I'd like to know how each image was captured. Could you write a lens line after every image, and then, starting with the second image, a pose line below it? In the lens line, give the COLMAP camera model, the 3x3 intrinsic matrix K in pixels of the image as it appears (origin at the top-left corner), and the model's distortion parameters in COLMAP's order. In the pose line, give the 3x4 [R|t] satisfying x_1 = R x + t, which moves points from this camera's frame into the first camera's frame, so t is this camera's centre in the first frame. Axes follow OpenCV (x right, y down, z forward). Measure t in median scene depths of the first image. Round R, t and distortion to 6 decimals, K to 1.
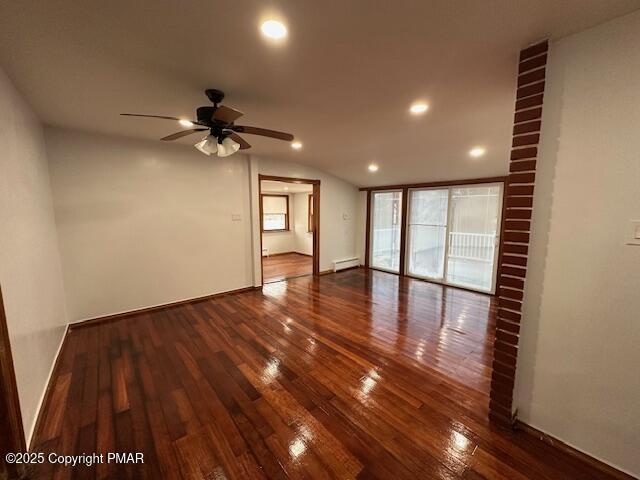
lens RADIAL K [[253.2, 0, 316.4], [0, 253.2, 239.0], [0, 0, 1]] dist [0.001597, 0.001071]
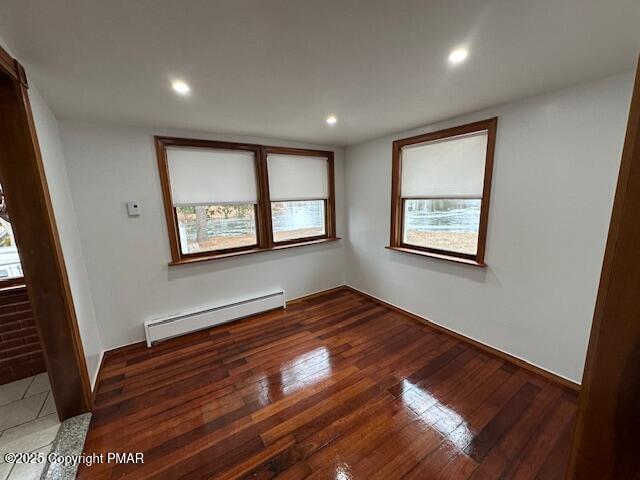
lens RADIAL K [[253.2, 0, 321.6], [0, 253.2, 240.5], [0, 0, 1]] dist [0.001597, 0.001071]
pose [[0.993975, -0.009694, -0.109177, -0.124989], [0.016872, 0.997742, 0.065016, -0.085656], [0.108300, -0.066466, 0.991894, 0.867404]]
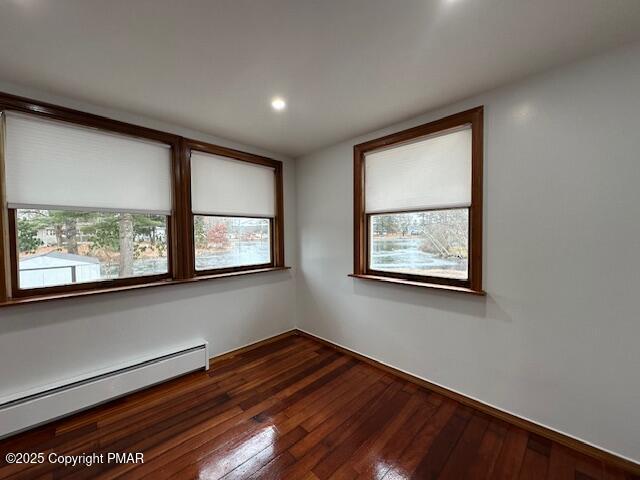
lens RADIAL K [[253.2, 0, 319.2], [0, 253.2, 239.8], [0, 0, 1]] dist [0.001597, 0.001071]
pose [[0.996877, -0.012915, 0.077909, -0.128150], [0.020183, 0.995439, -0.093237, -0.056721], [-0.076349, 0.094518, 0.992591, 0.992666]]
